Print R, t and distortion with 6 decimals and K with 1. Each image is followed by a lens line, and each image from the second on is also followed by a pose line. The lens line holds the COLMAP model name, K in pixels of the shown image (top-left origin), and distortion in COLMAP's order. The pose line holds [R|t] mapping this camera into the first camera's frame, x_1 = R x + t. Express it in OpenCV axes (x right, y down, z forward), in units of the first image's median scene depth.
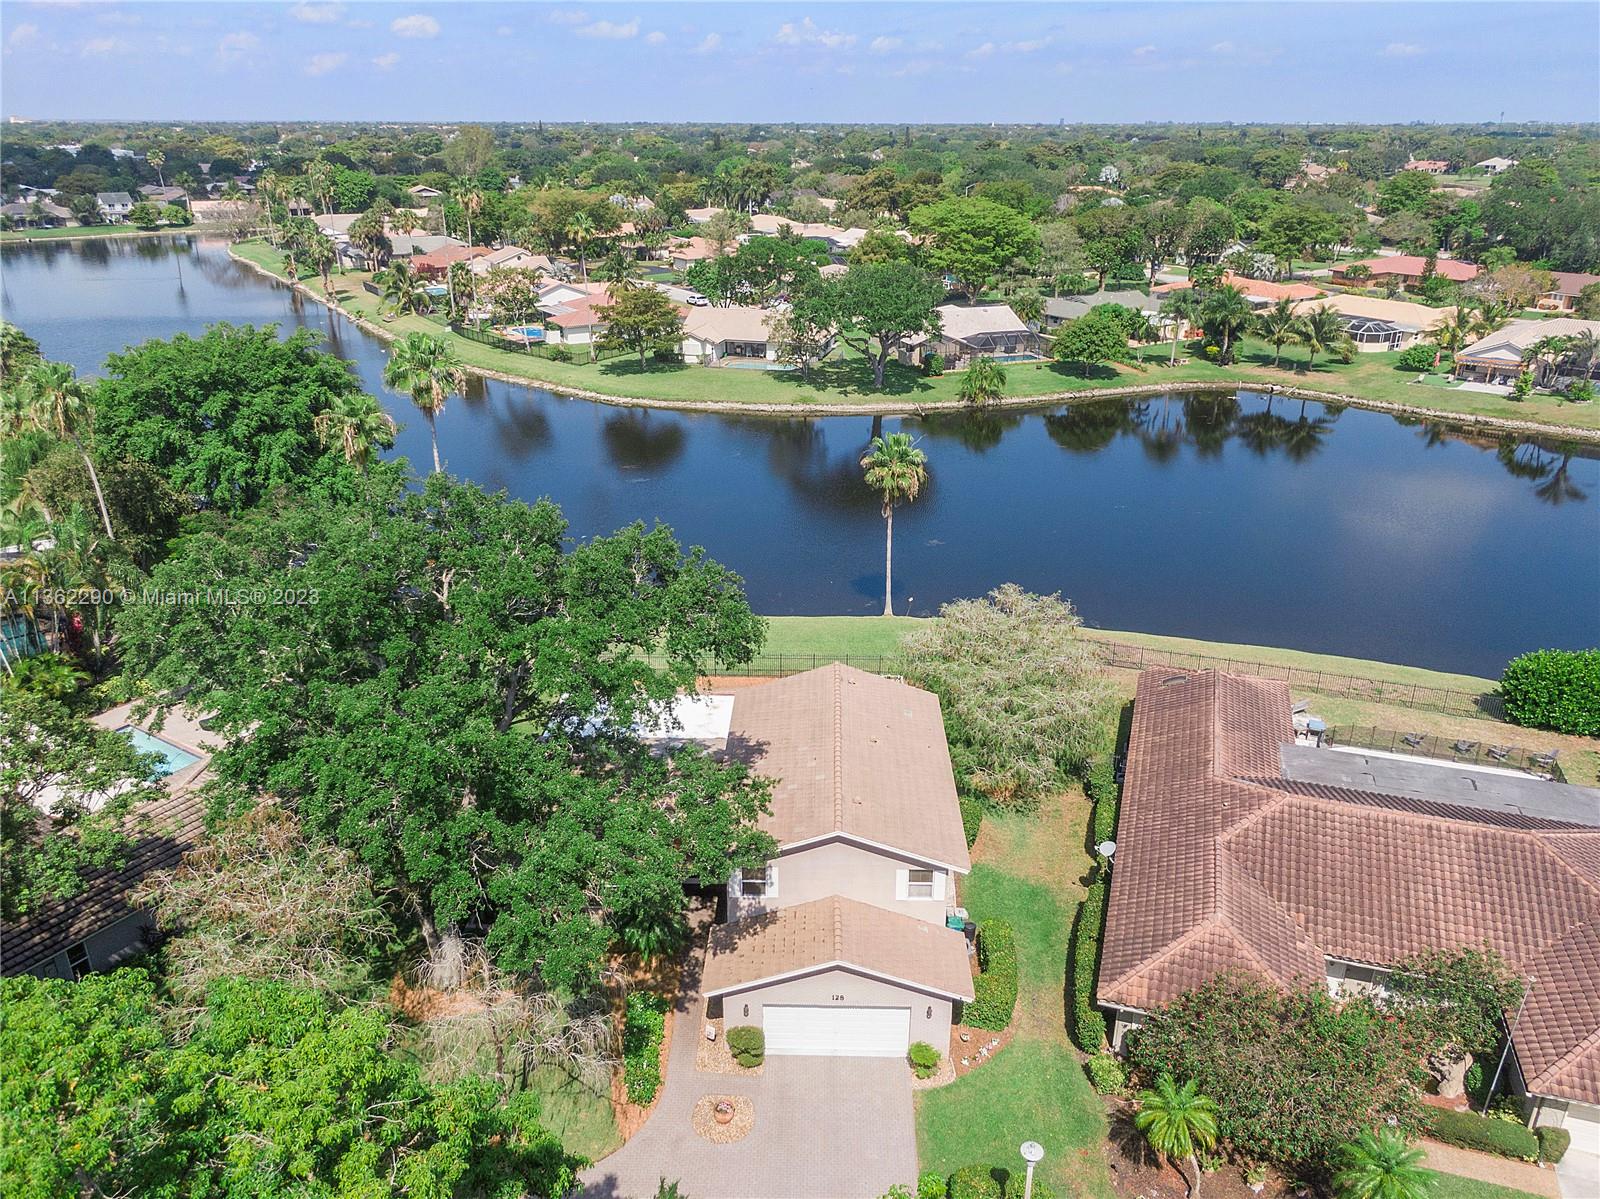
lens RADIAL K [[1146.3, 0, 806.1], [0, 1146.3, 606.5], [0, 0, 1]] dist [0.048012, -0.080530]
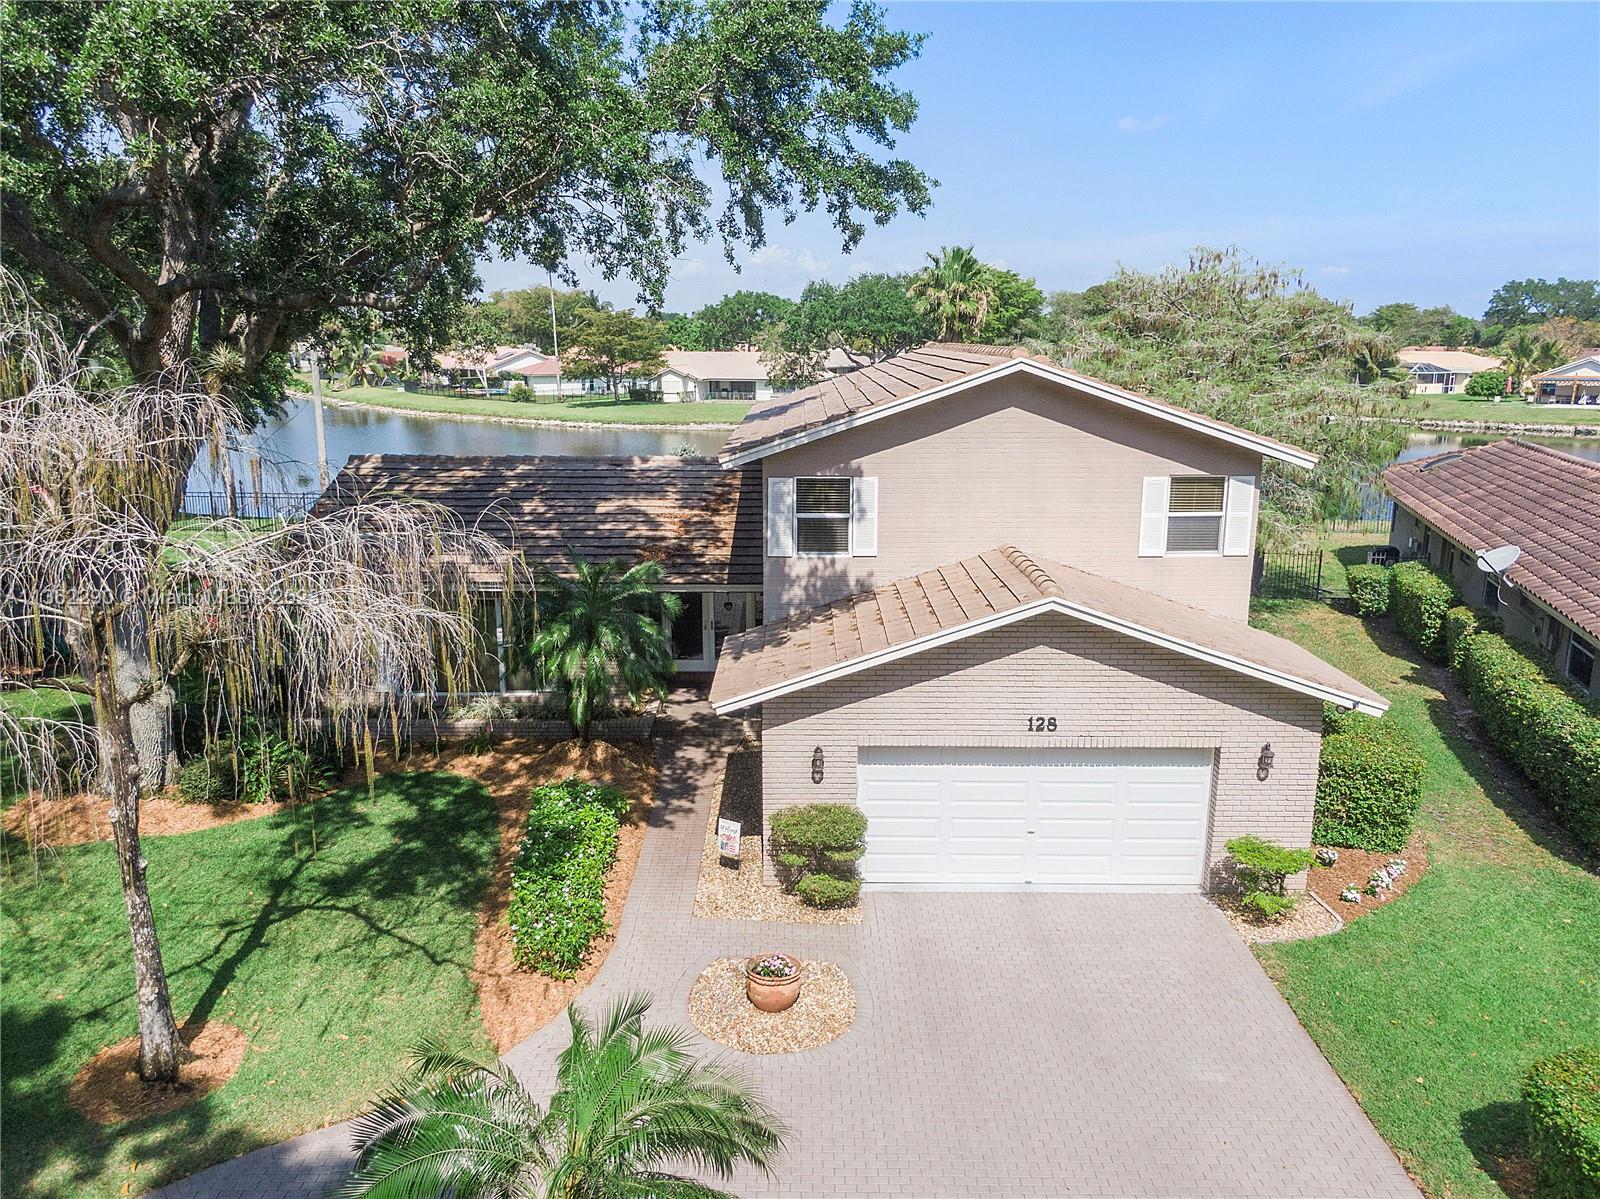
lens RADIAL K [[1153.1, 0, 803.5], [0, 1153.1, 604.2], [0, 0, 1]] dist [0.058792, -0.095910]
pose [[0.999779, -0.009592, 0.018683, -0.017725], [0.012534, 0.986326, -0.164332, 0.100064], [-0.016851, 0.164530, 0.986228, 0.161516]]
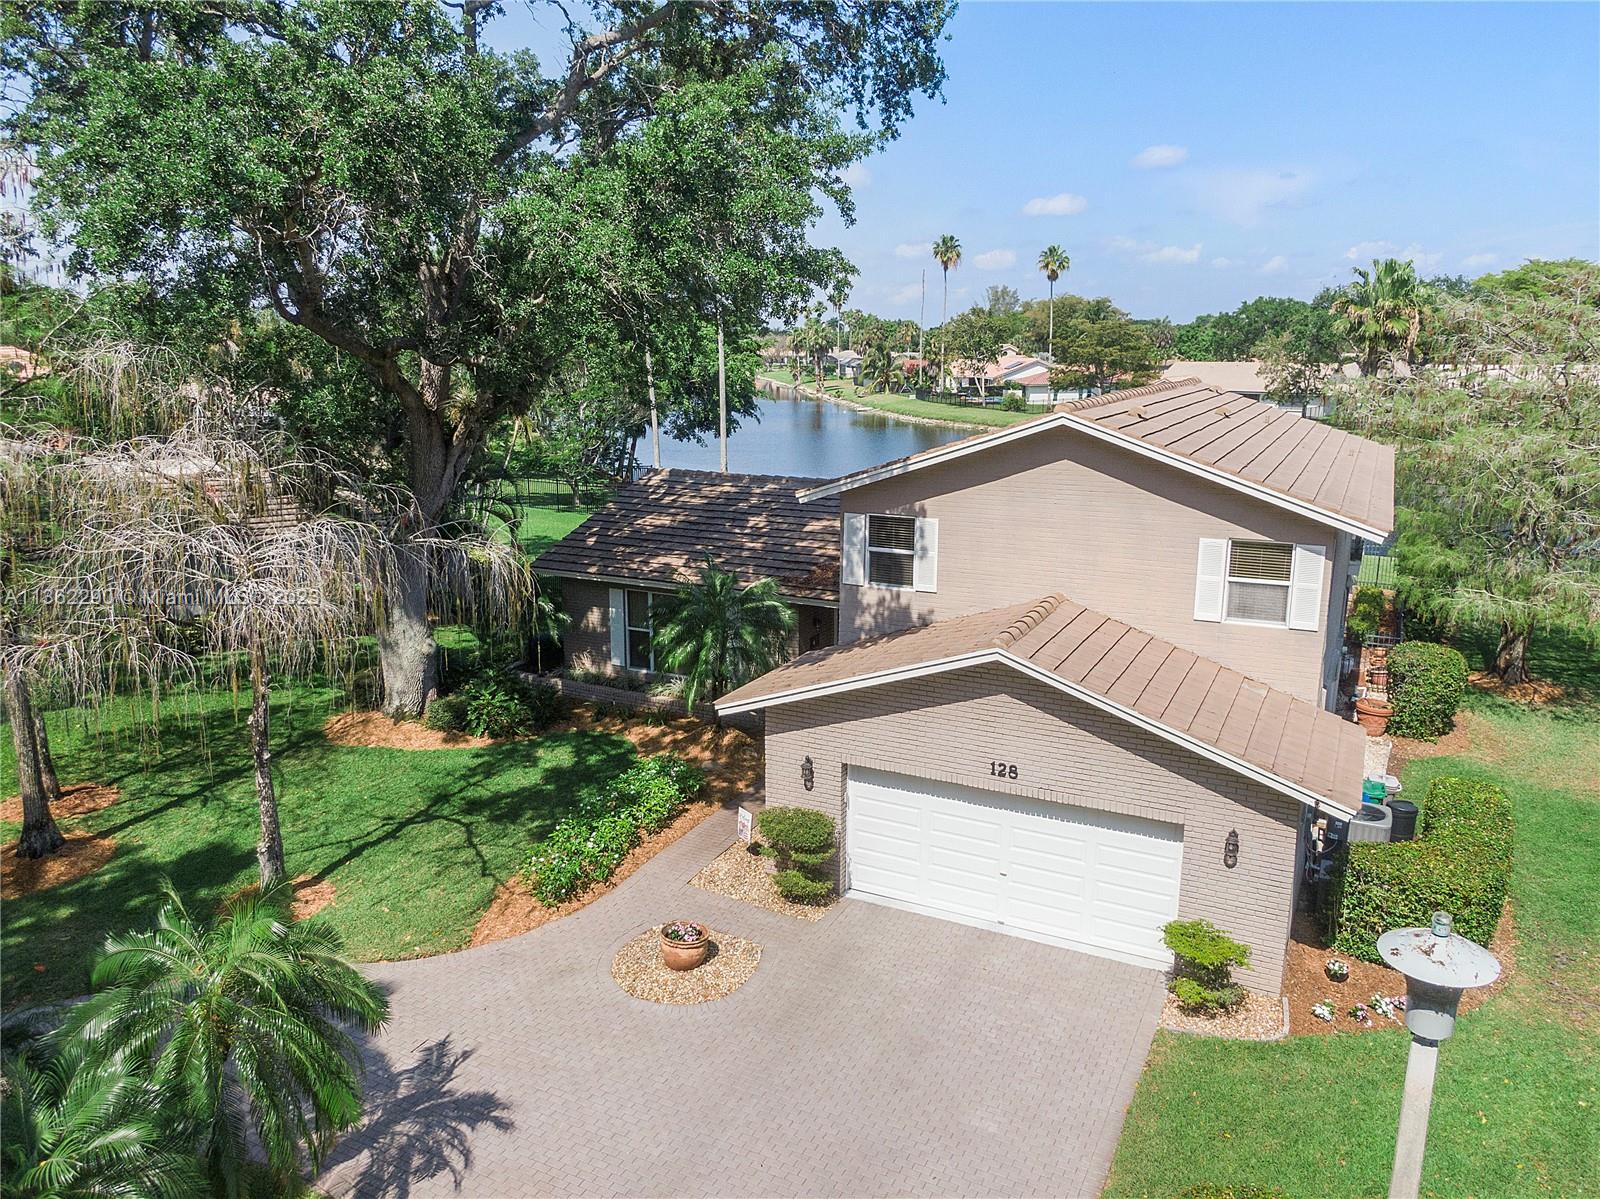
lens RADIAL K [[1153.1, 0, 803.5], [0, 1153.1, 604.2], [0, 0, 1]] dist [0.058792, -0.095910]
pose [[0.903930, 0.090746, -0.417943, 0.036615], [-0.160189, 0.977932, -0.134125, 0.095845], [0.396548, 0.188189, 0.898518, 0.158537]]
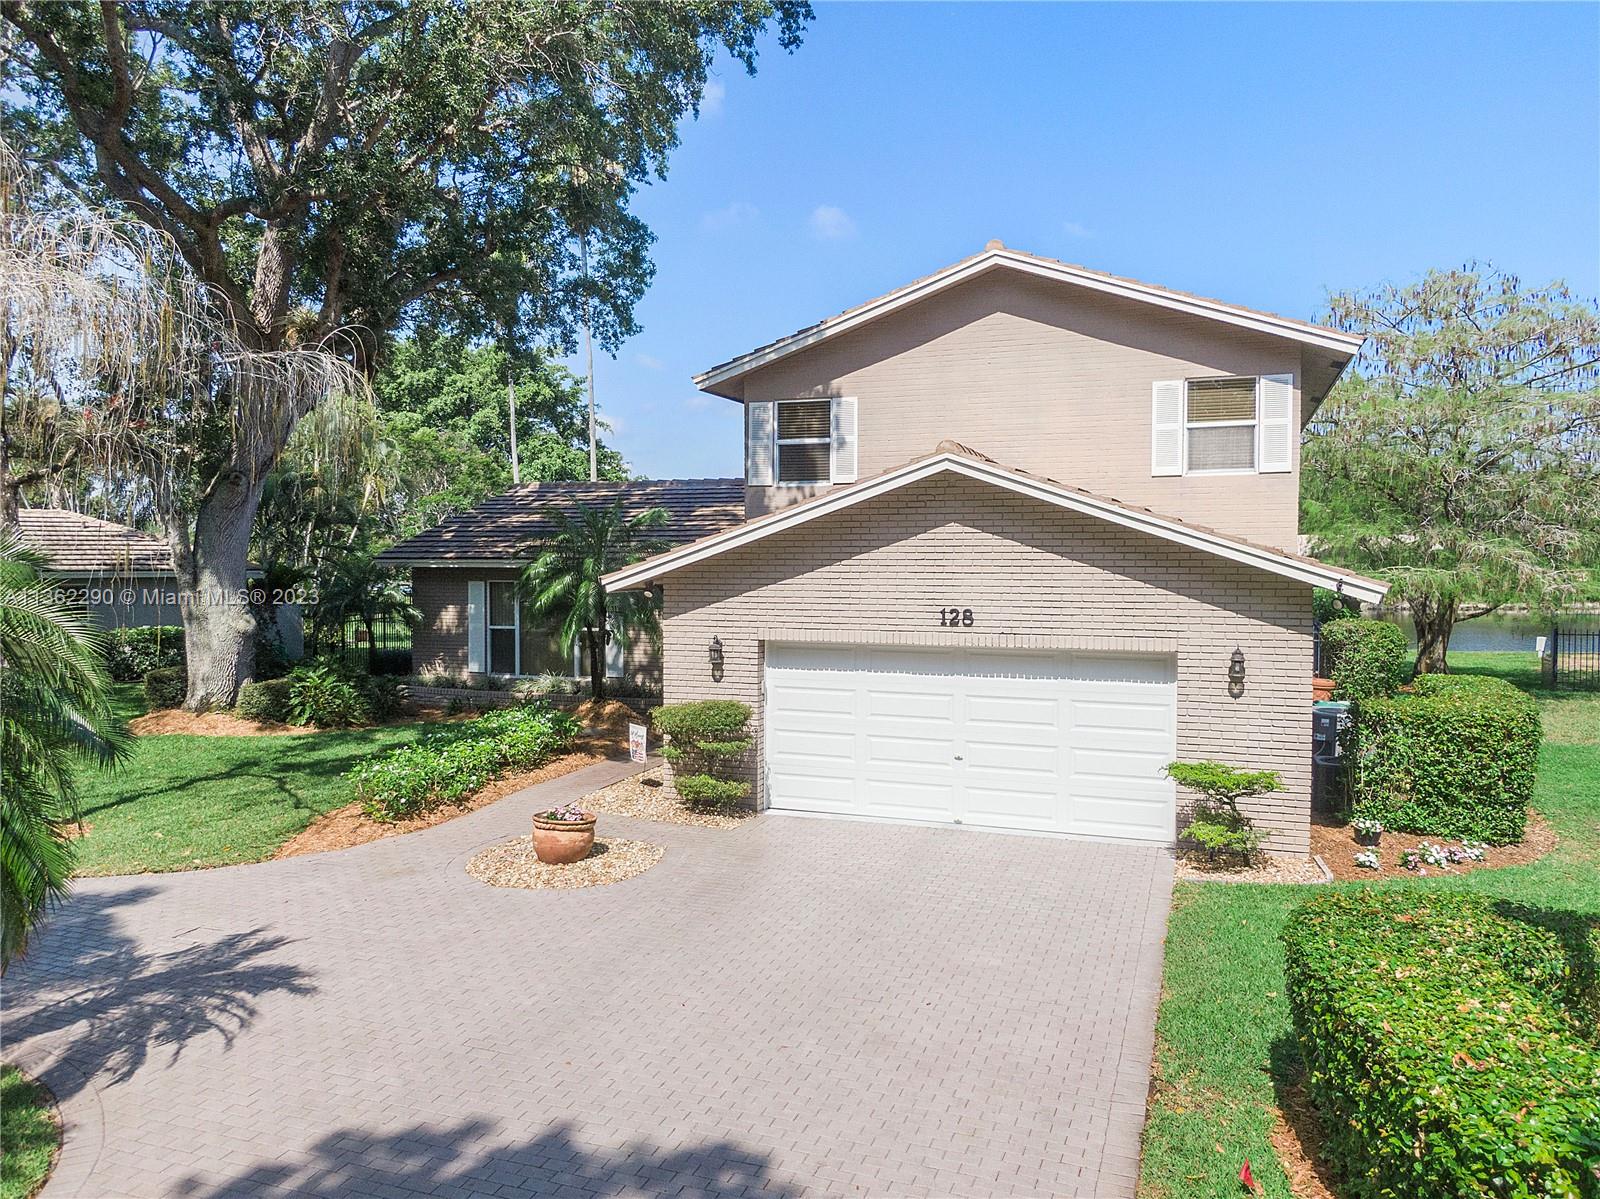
lens RADIAL K [[1156.5, 0, 800.0], [0, 1156.5, 599.5], [0, 0, 1]] dist [0.055442, -0.089979]
pose [[0.947172, 0.005835, -0.320674, 0.026334], [-0.117109, 0.937093, -0.328851, 0.125409], [0.298583, 0.349032, 0.888271, 0.183870]]
